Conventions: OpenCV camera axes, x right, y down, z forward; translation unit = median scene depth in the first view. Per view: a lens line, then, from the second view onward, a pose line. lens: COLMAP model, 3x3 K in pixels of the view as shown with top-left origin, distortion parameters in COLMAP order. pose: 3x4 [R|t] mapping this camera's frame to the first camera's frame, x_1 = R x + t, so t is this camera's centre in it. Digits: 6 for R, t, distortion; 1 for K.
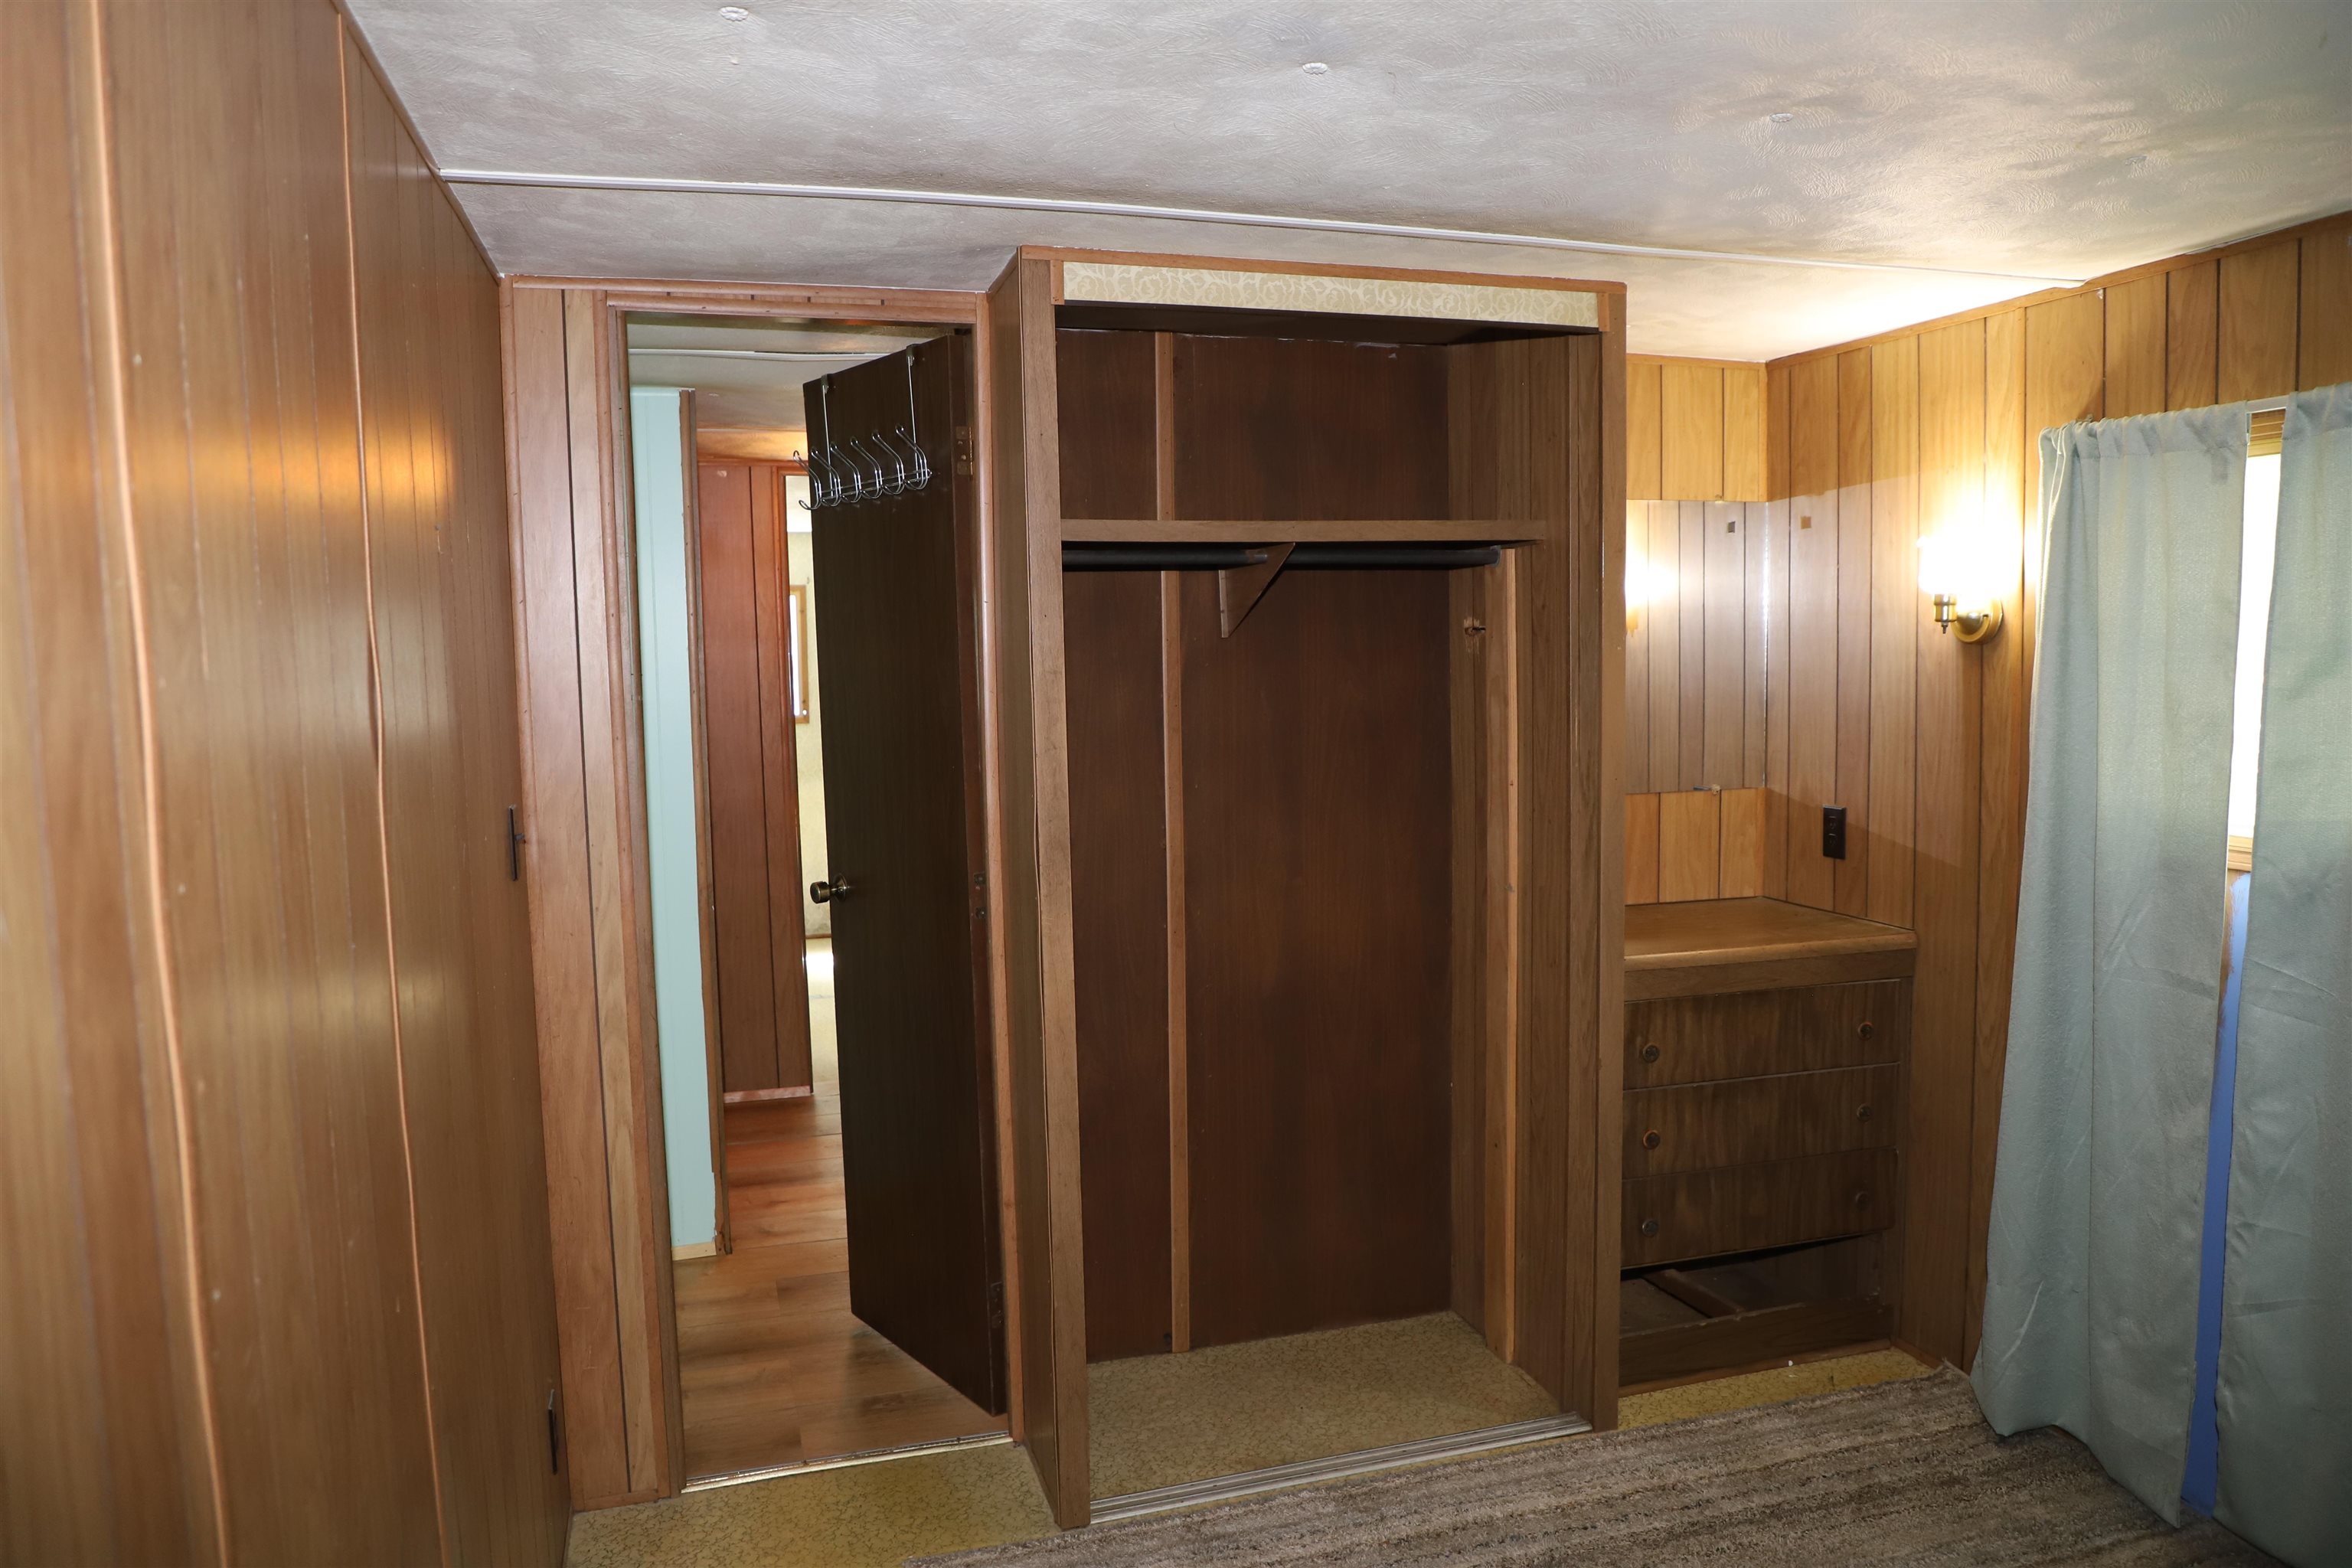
lens RADIAL K [[1585.5, 0, 1185.9], [0, 1585.5, 767.4], [0, 0, 1]] dist [-0.077801, 0.037726]
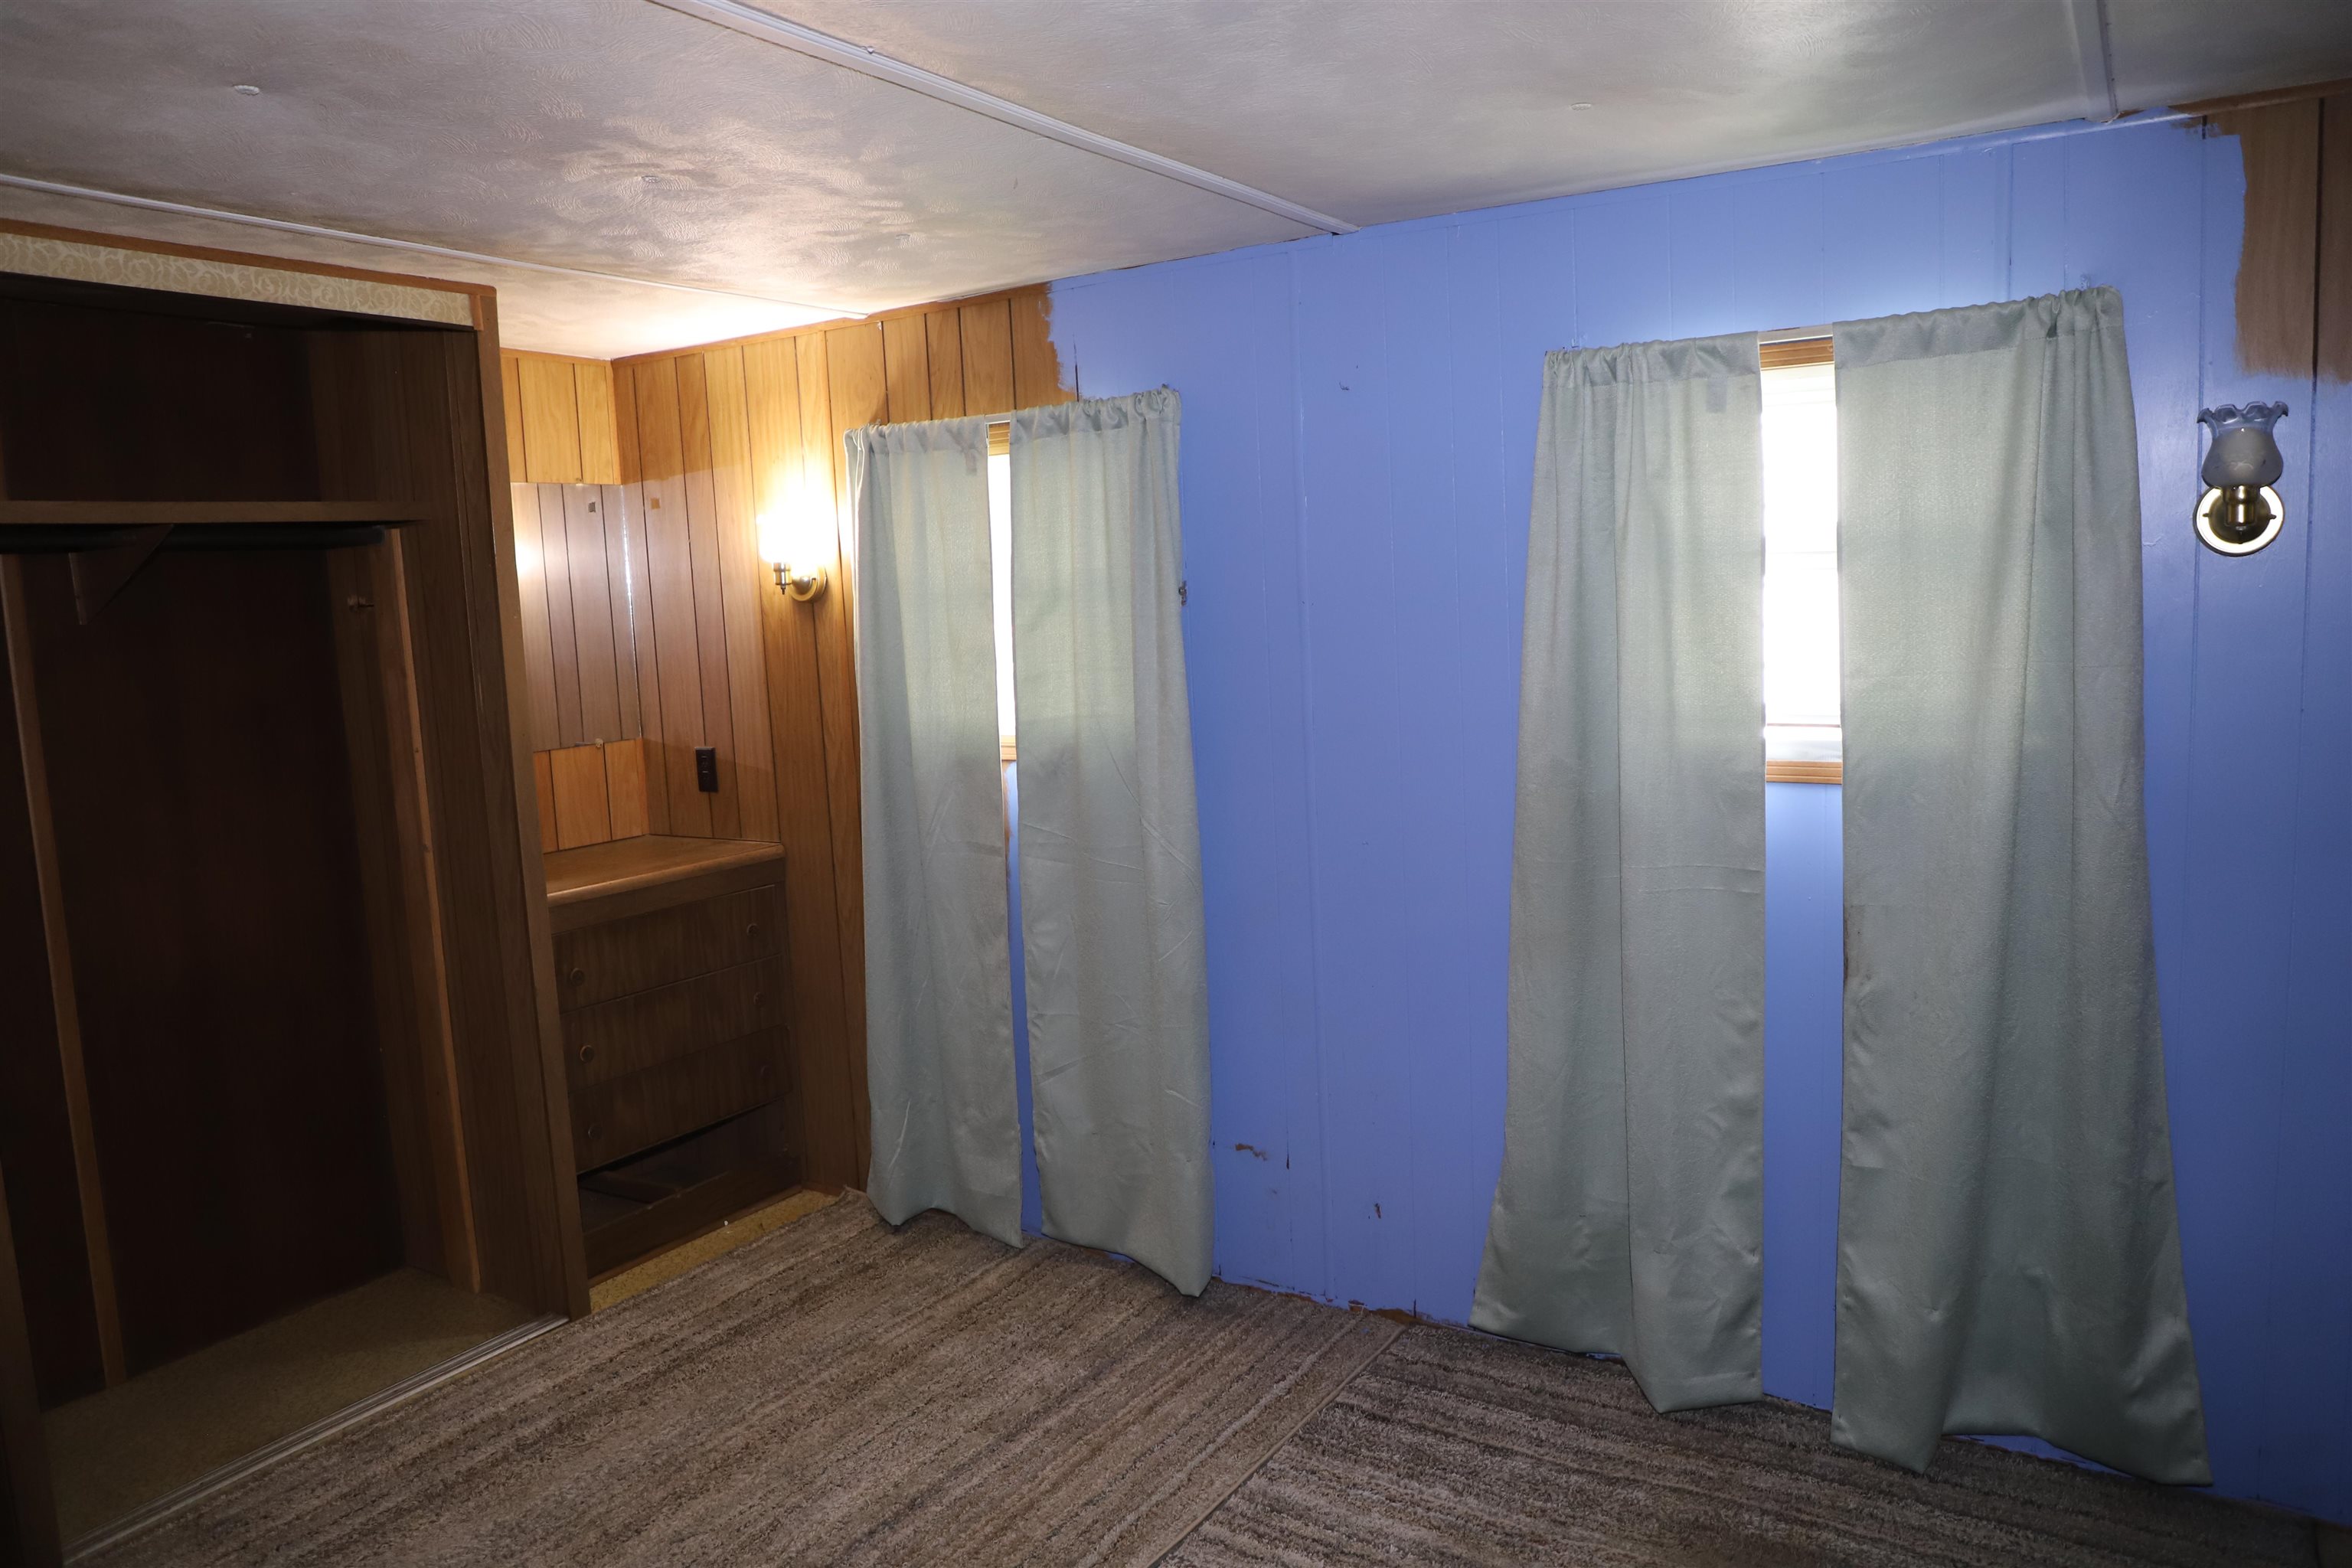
lens RADIAL K [[1585.5, 0, 1178.9], [0, 1585.5, 767.0], [0, 0, 1]] dist [-0.077801, 0.037726]
pose [[0.752294, -0.094919, 0.651954, -0.105640], [0.086159, 0.995243, 0.045480, 0.020432], [-0.653170, 0.021957, 0.756893, -0.142554]]
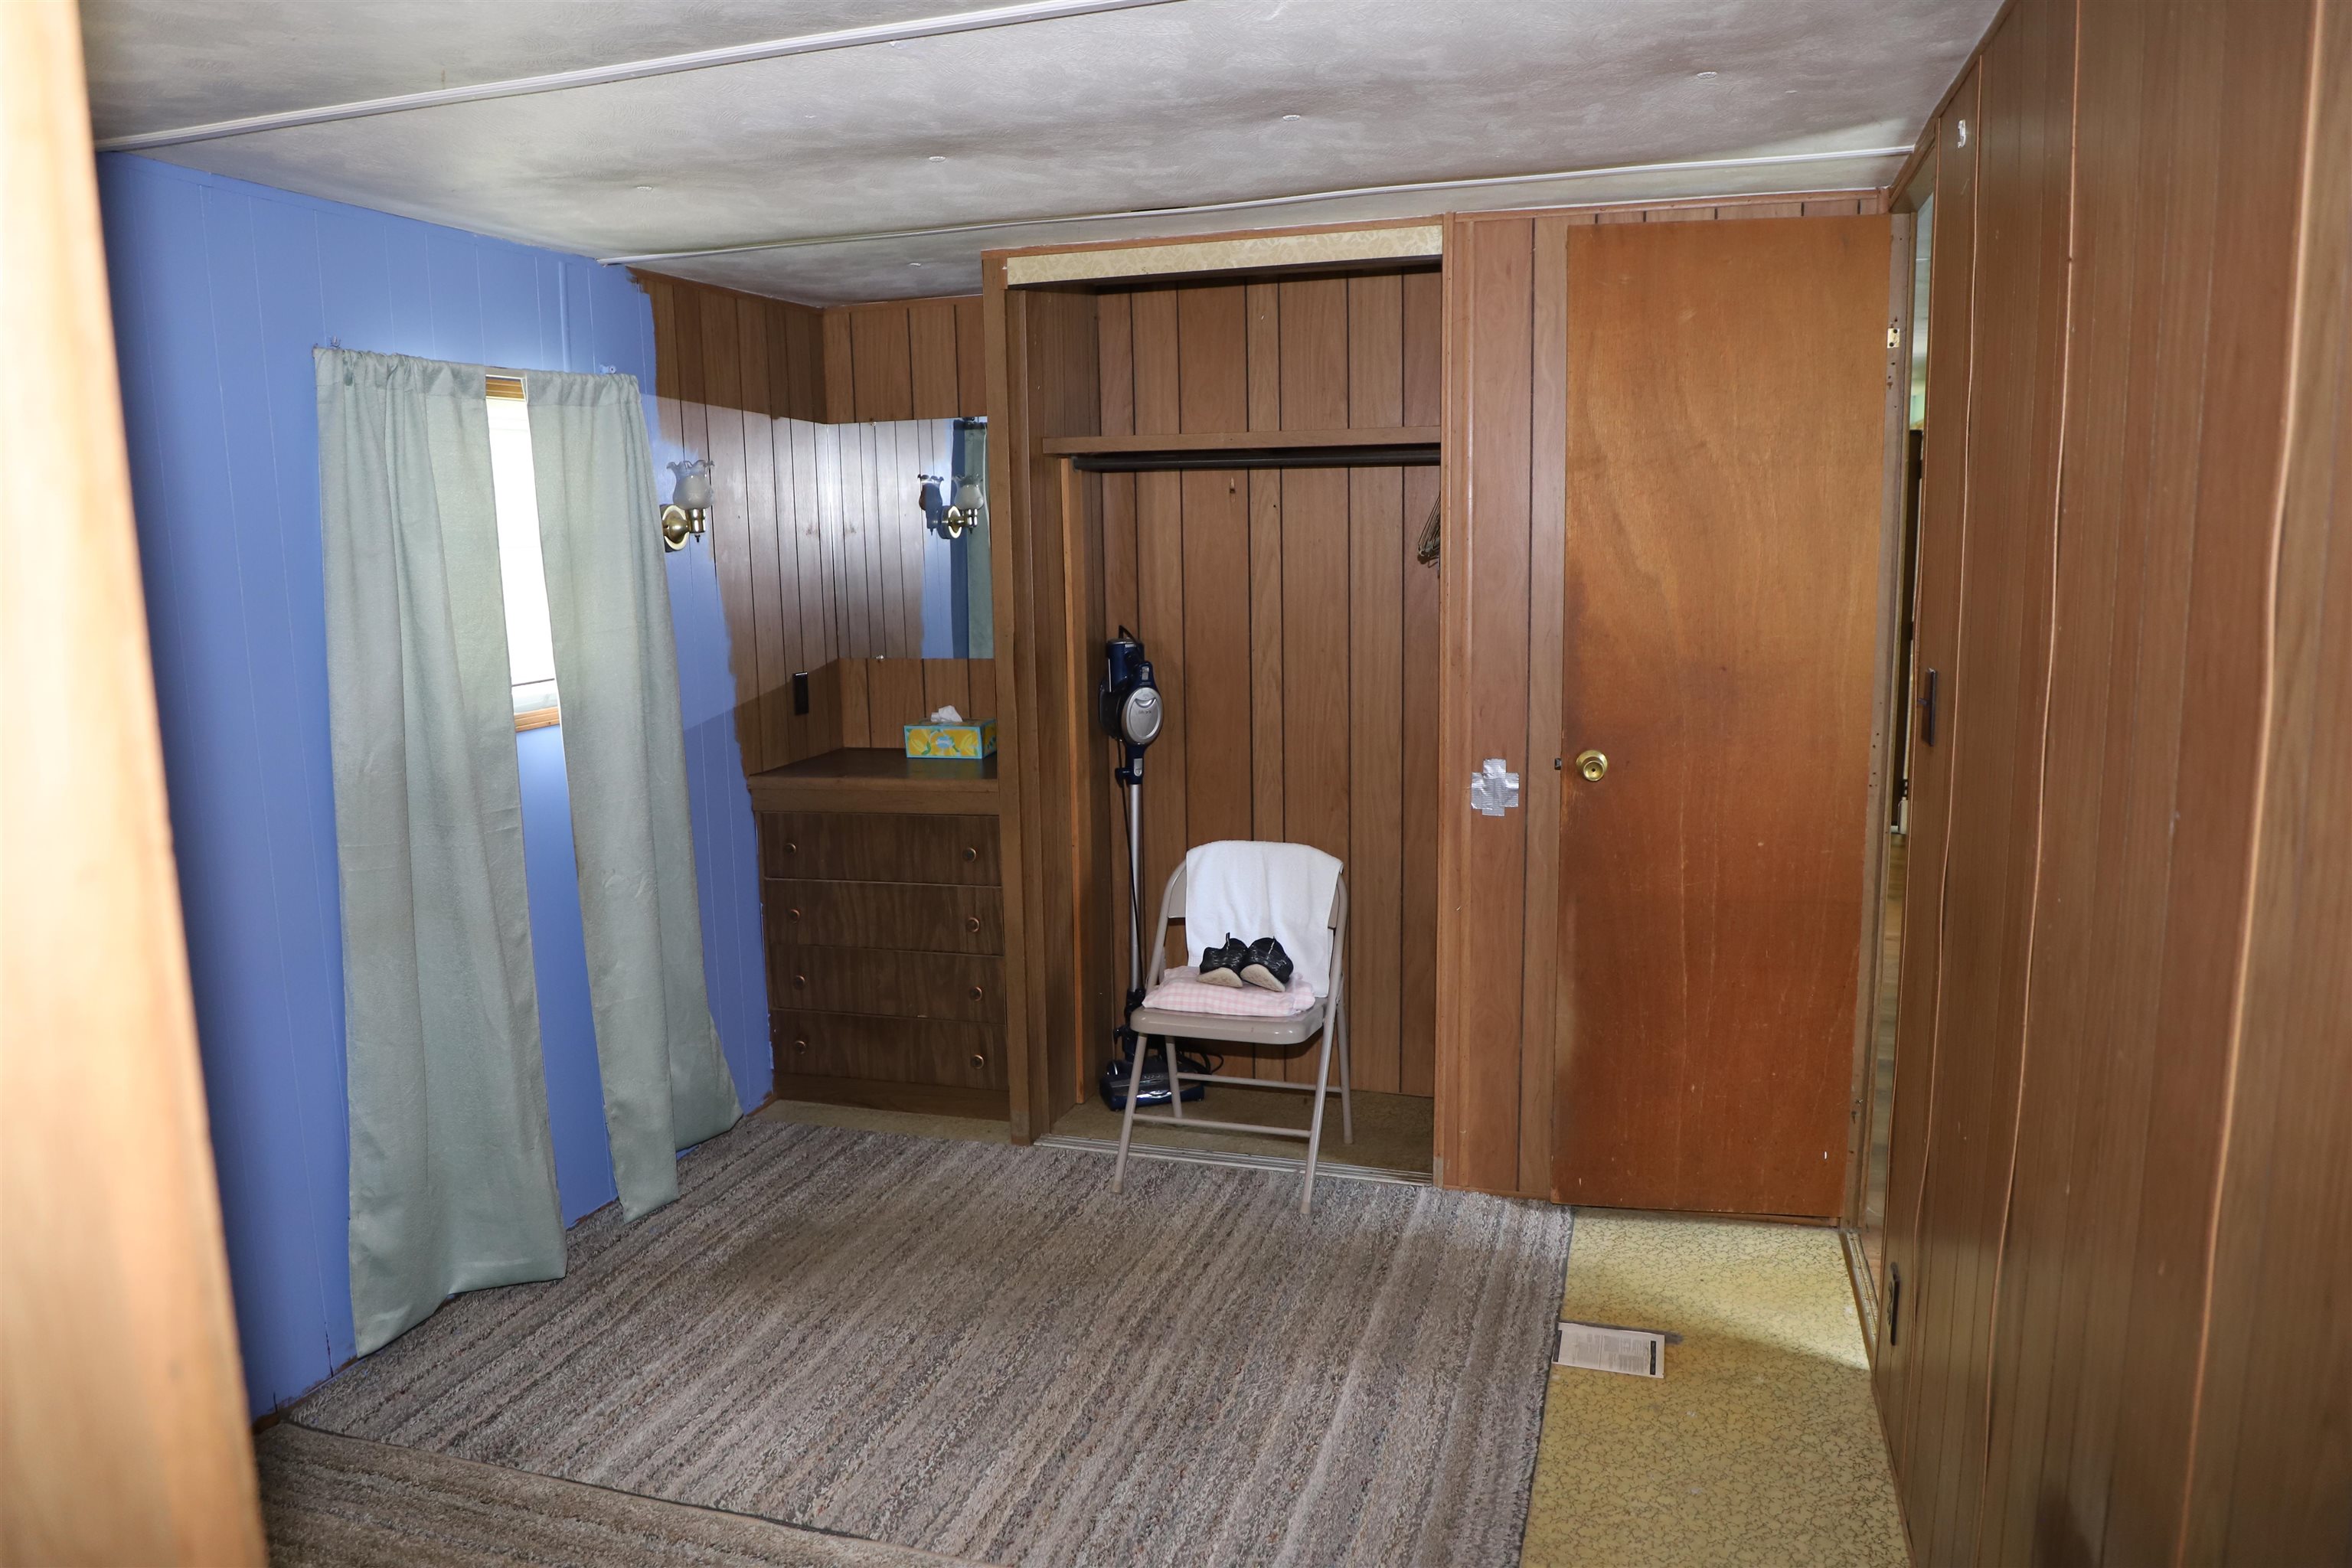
lens RADIAL K [[1585.5, 0, 1176.8], [0, 1585.5, 782.5], [0, 0, 1]] dist [-0.077801, 0.037726]
pose [[-0.828526, -0.062513, 0.556450, -0.435363], [0.076829, 0.971659, 0.223553, -0.183648], [-0.554655, 0.227972, -0.800242, 2.124795]]
